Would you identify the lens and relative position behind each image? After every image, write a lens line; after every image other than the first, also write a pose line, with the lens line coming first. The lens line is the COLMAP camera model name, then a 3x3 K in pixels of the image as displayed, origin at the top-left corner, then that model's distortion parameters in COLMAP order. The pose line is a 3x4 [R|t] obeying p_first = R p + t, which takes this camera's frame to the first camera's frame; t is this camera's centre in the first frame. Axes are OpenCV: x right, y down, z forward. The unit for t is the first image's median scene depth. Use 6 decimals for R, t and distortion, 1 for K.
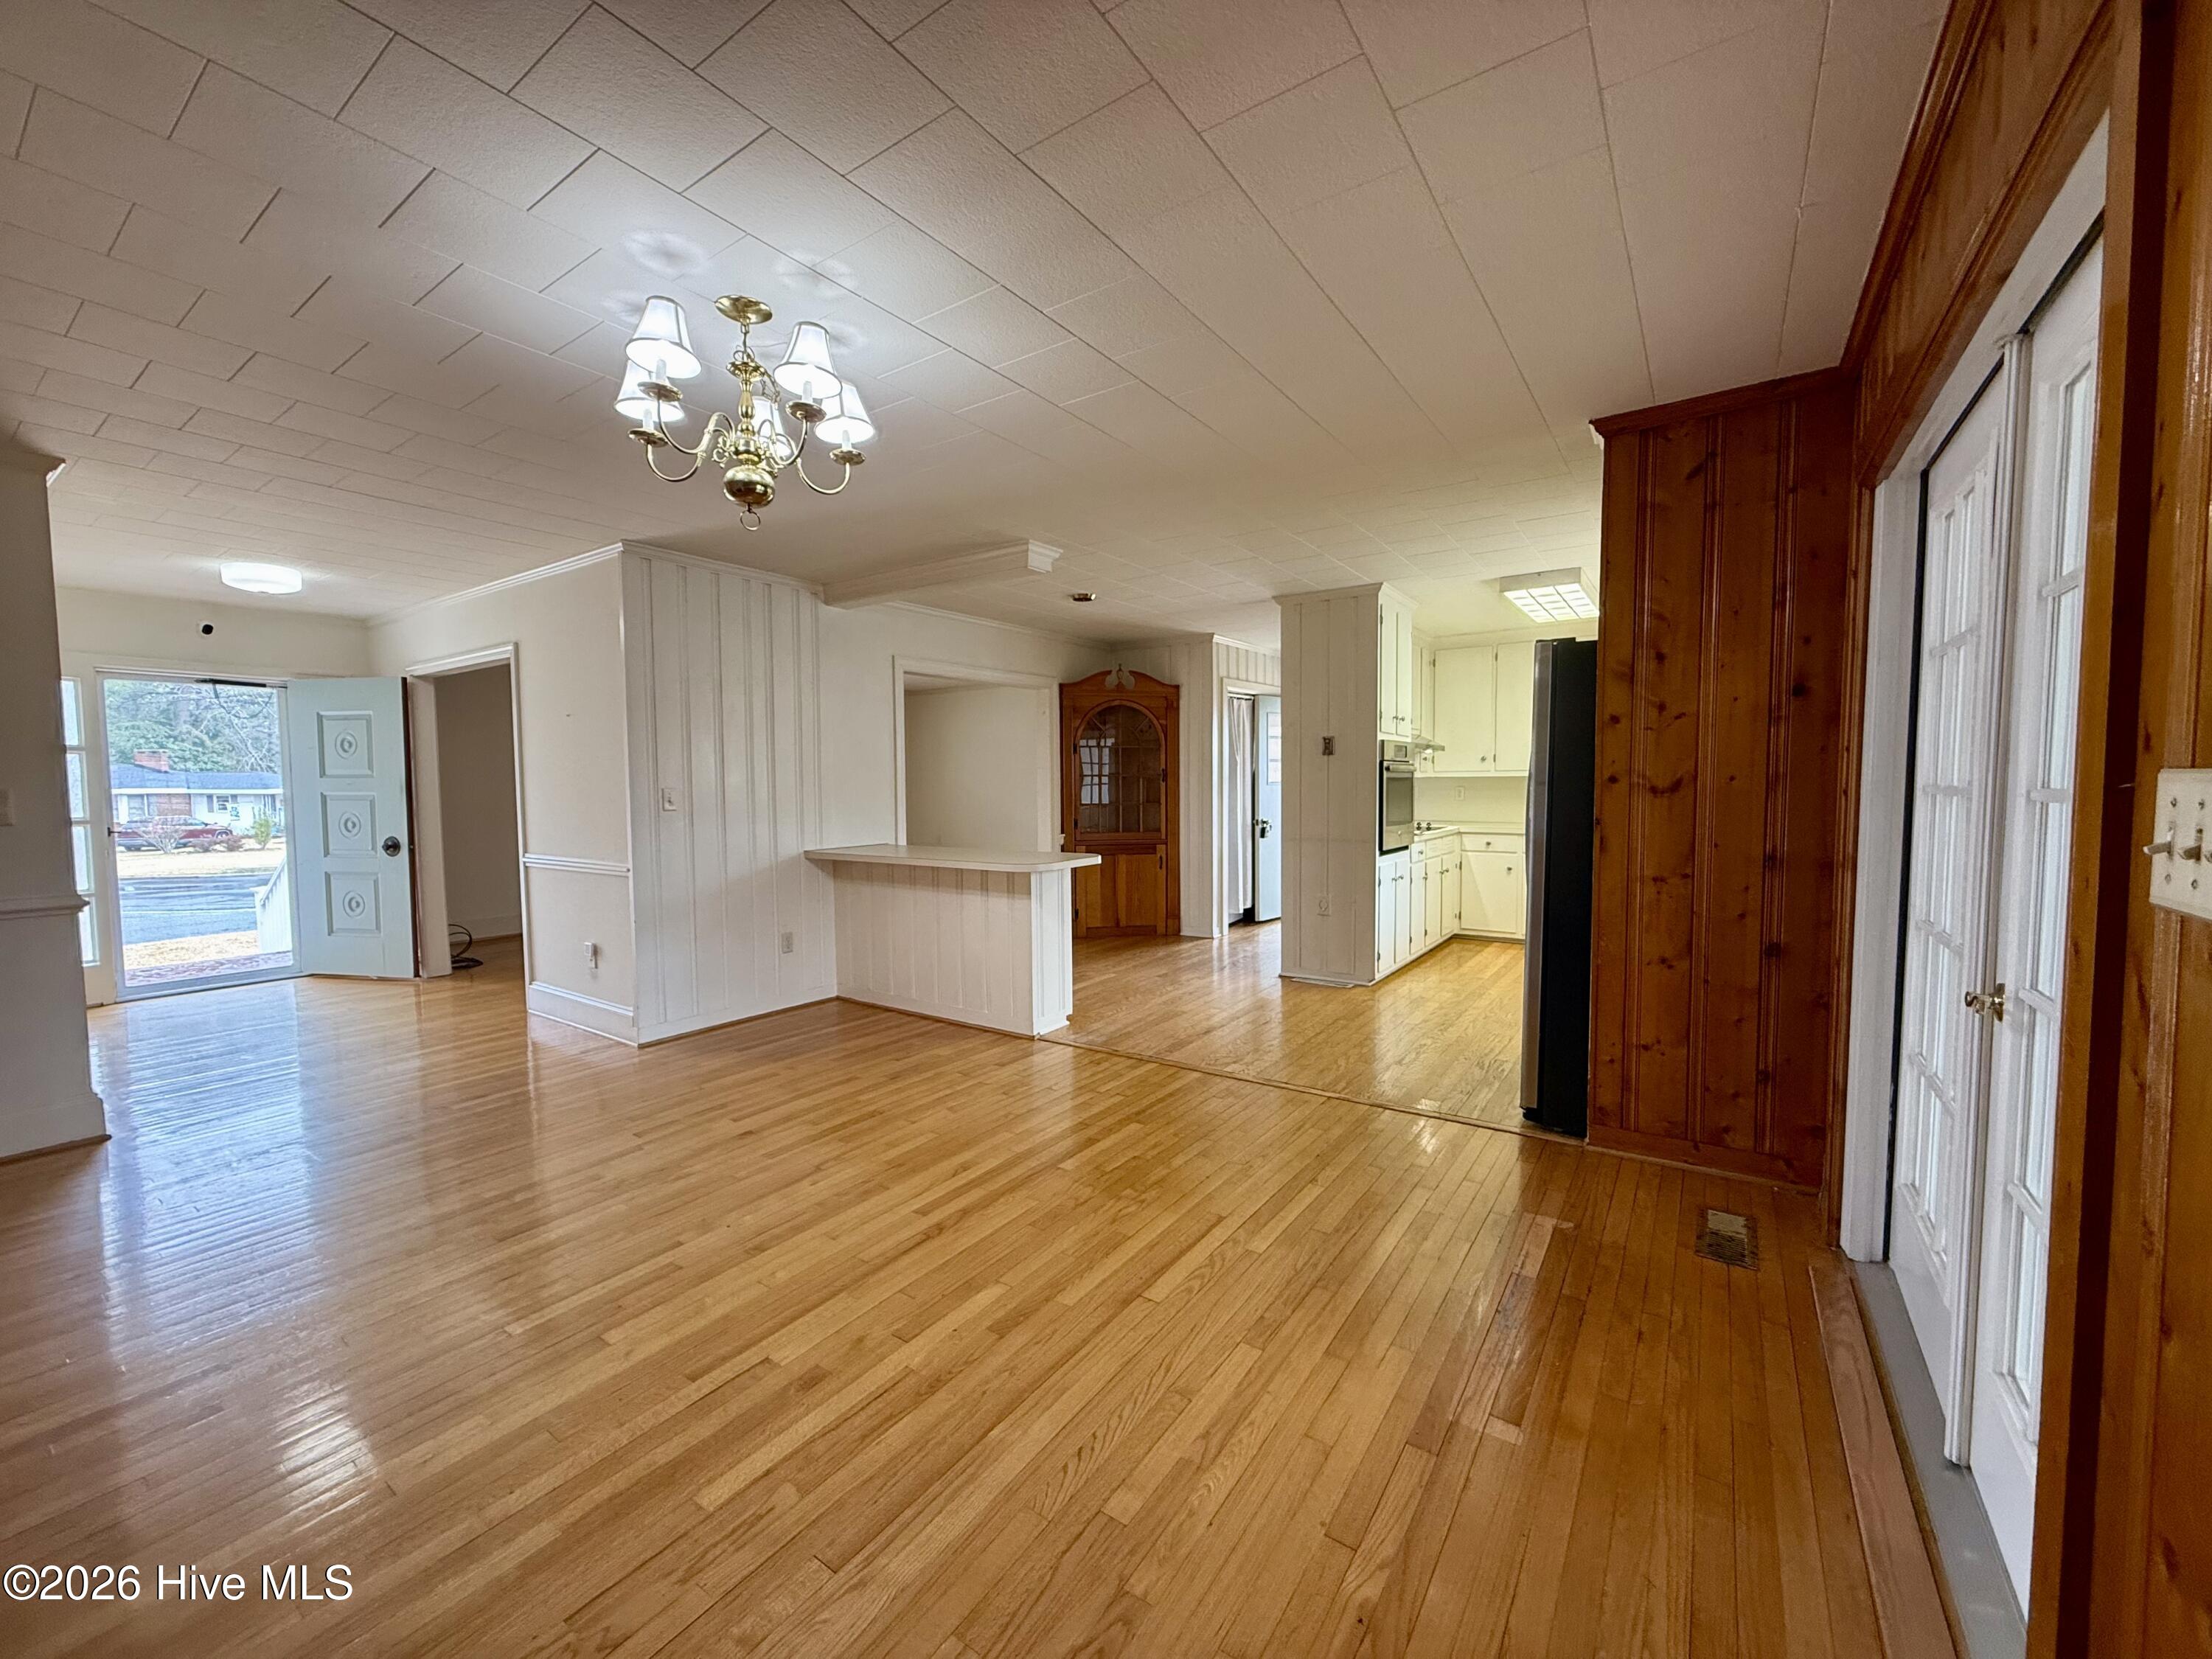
lens RADIAL K [[874.6, 0, 1109.4], [0, 874.6, 828.4], [0, 0, 1]] dist [0.000673, 0.000728]
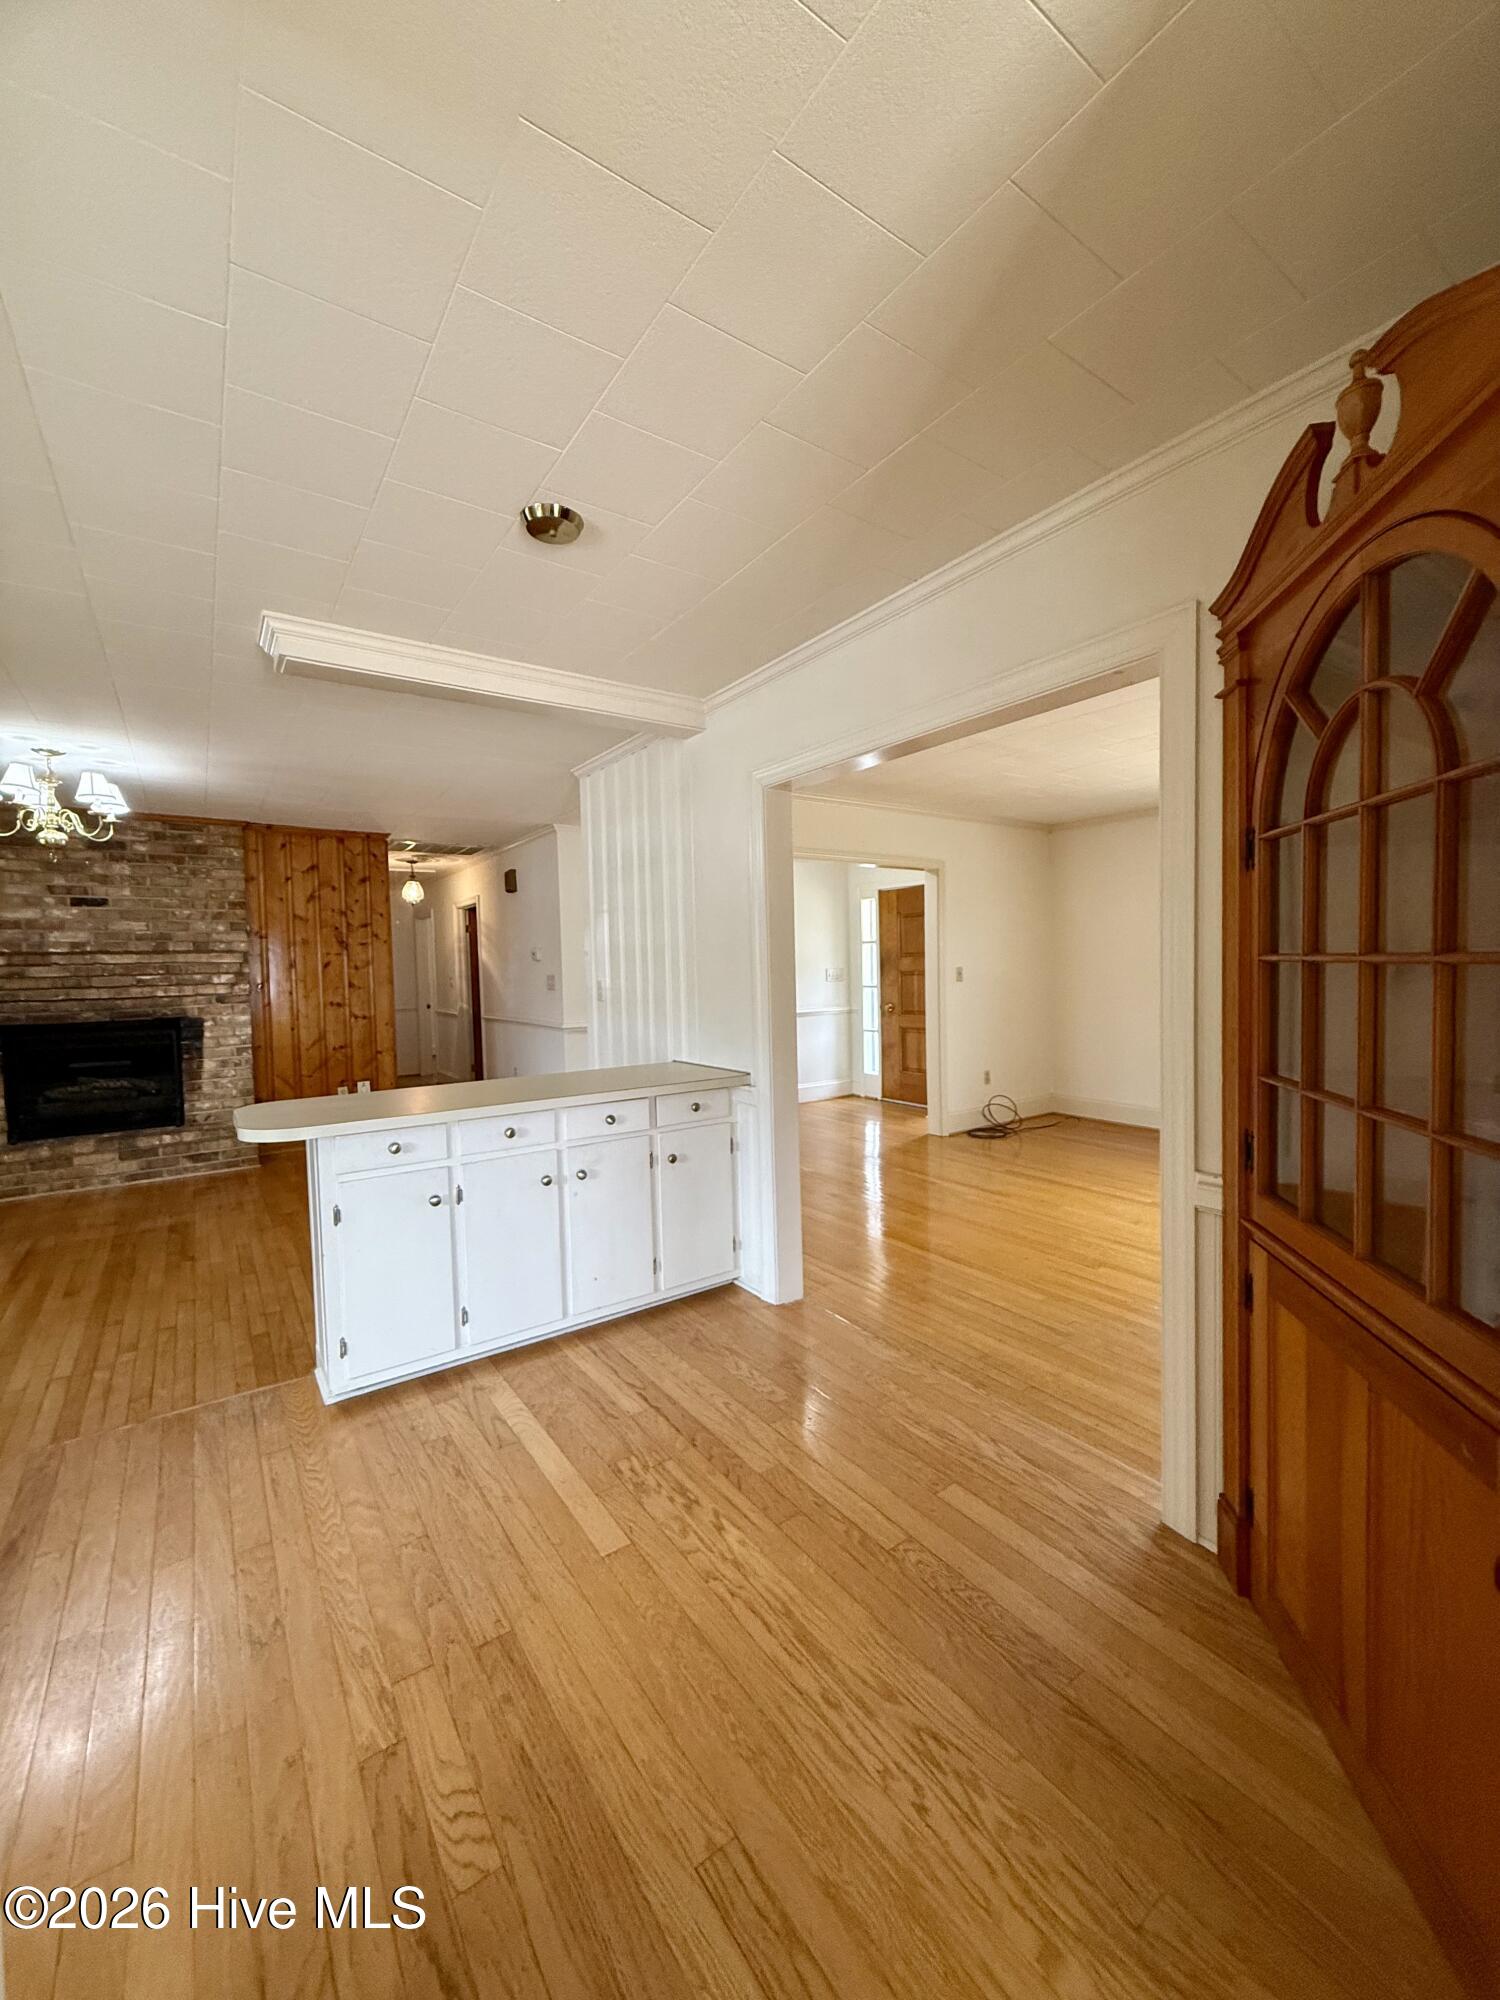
lens RADIAL K [[790.8, 0, 751.5], [0, 790.8, 998.2], [0, 0, 1]] dist [0.000673, 0.000728]
pose [[-0.342777, 0.056044, -0.937744, 0.307397], [-0.025371, 0.997302, 0.068878, -0.065300], [0.939074, 0.047401, -0.340431, 1.047766]]
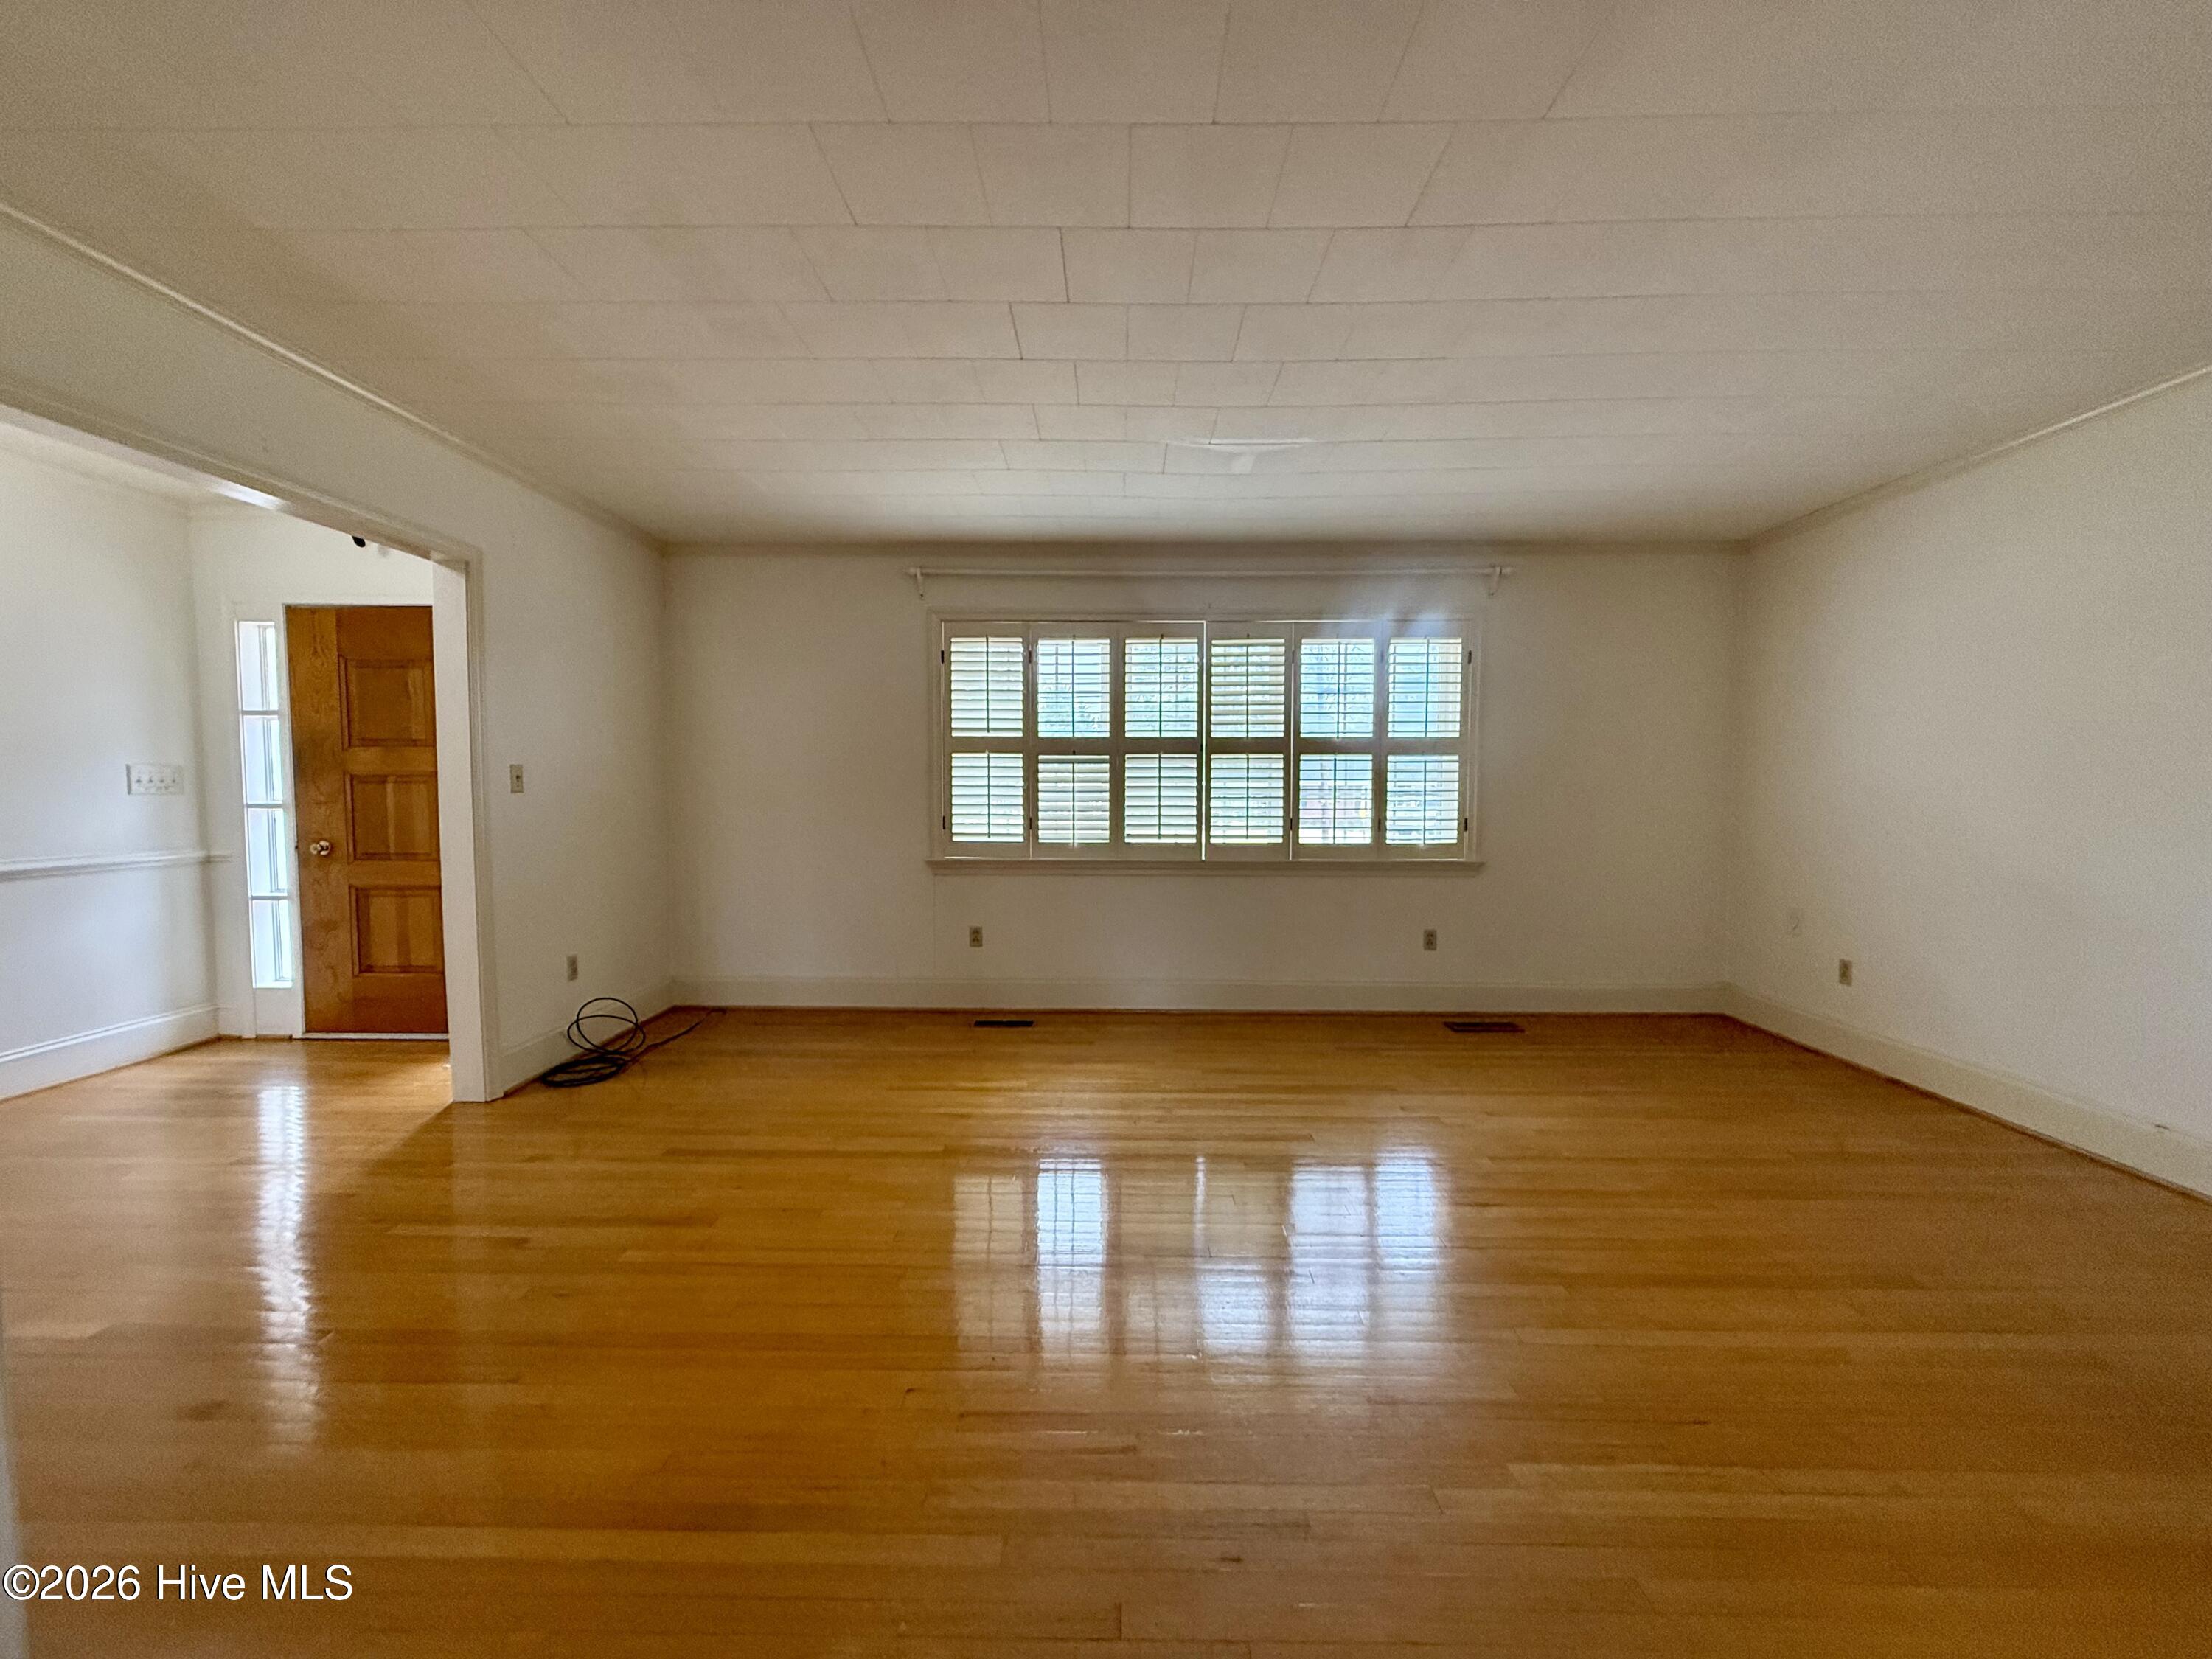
lens RADIAL K [[874.6, 0, 1103.1], [0, 874.6, 827.5], [0, 0, 1]] dist [0.000673, 0.000728]
pose [[0.557019, 0.052118, -0.828863, 0.000987], [-0.052554, 0.998241, 0.027451, -0.039927], [0.828836, 0.028269, 0.558778, 0.960904]]
